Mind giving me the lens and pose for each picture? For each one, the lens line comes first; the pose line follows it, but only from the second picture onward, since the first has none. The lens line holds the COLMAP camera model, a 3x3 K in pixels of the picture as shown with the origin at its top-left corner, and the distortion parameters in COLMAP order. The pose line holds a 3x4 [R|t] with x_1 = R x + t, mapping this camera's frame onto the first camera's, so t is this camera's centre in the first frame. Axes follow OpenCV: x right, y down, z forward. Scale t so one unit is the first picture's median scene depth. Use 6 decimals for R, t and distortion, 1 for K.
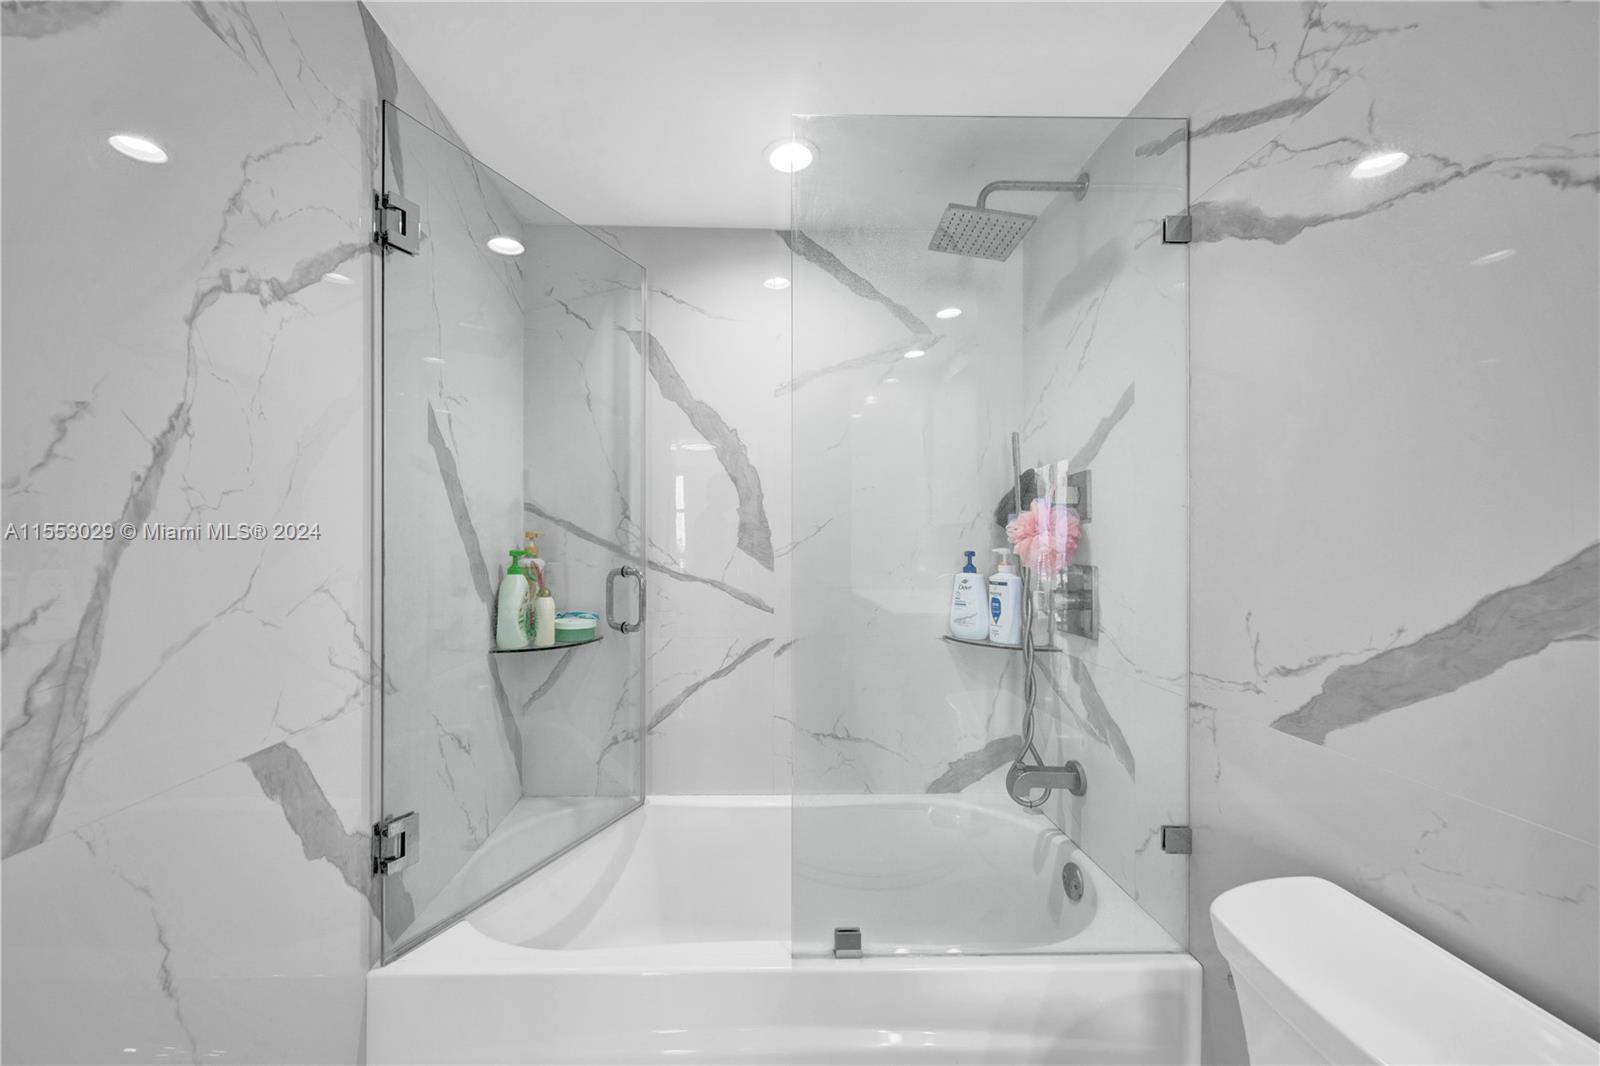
lens RADIAL K [[577.3, 0, 803.2], [0, 577.3, 535.3], [0, 0, 1]] dist [-0.001263, -0.000307]
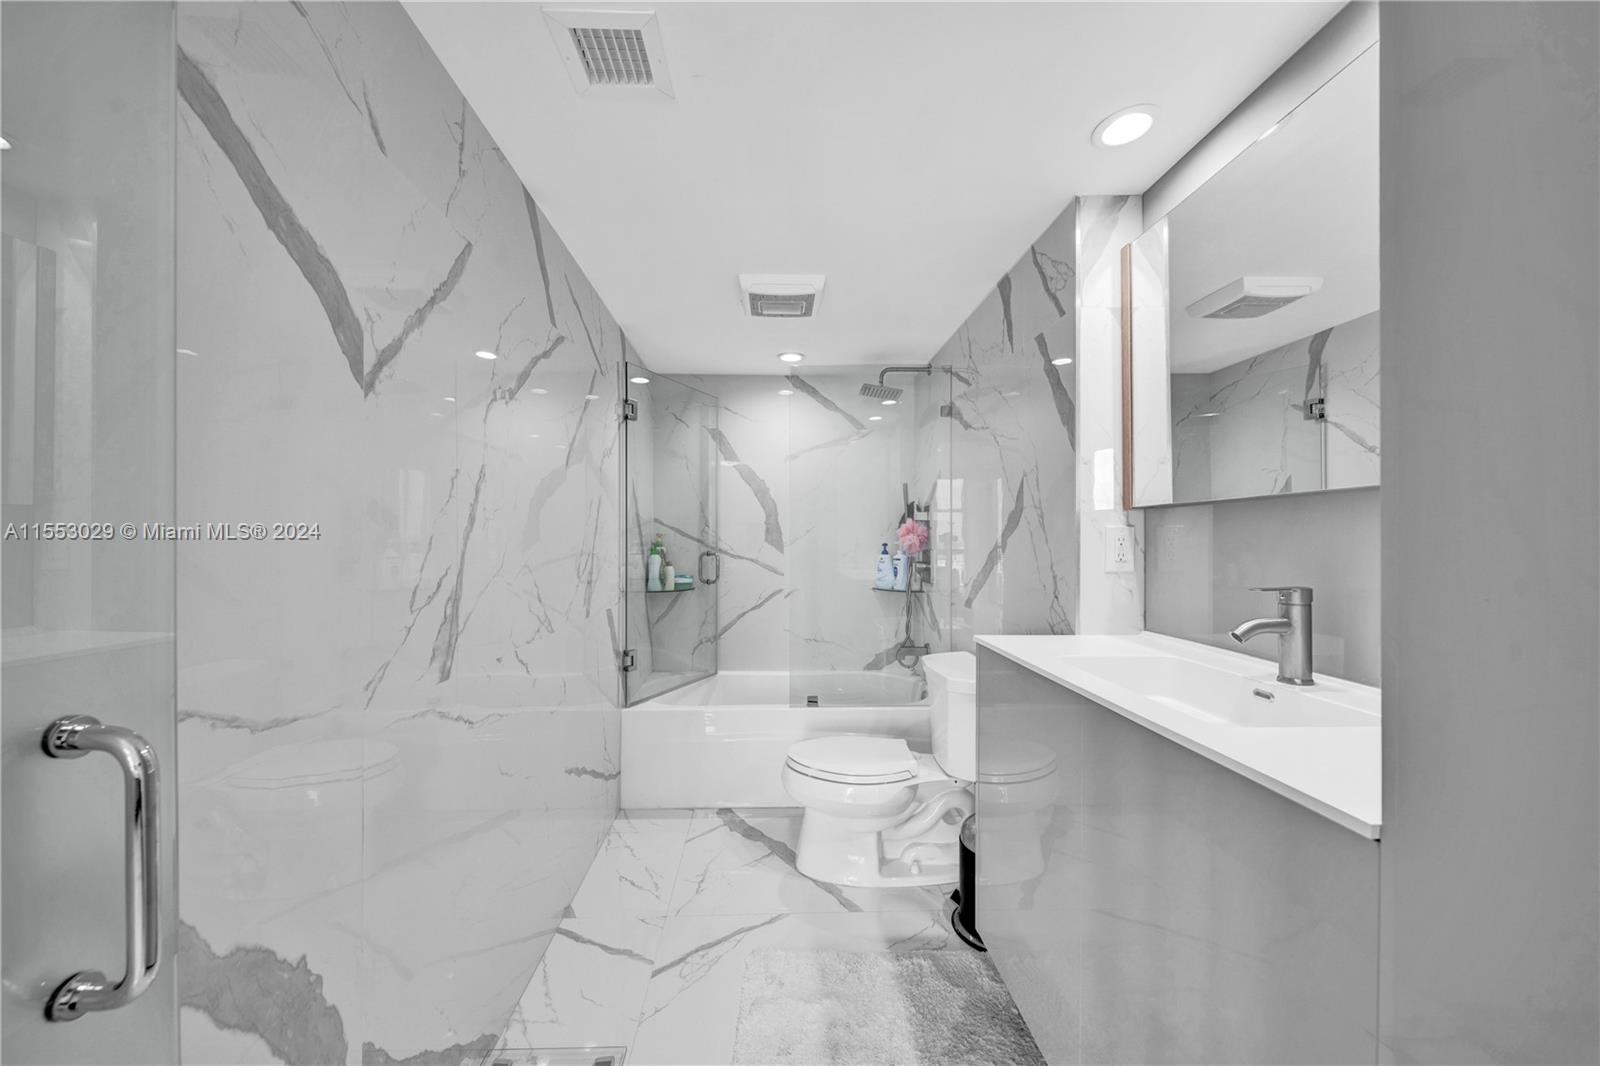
lens RADIAL K [[577.3, 0, 803.2], [0, 577.3, 535.3], [0, 0, 1]] dist [-0.001263, -0.000307]
pose [[0.999659, -0.000668, -0.026111, 0.065261], [0.000809, 0.999985, 0.005395, -0.009871], [0.026107, -0.005414, 0.999644, -0.938831]]
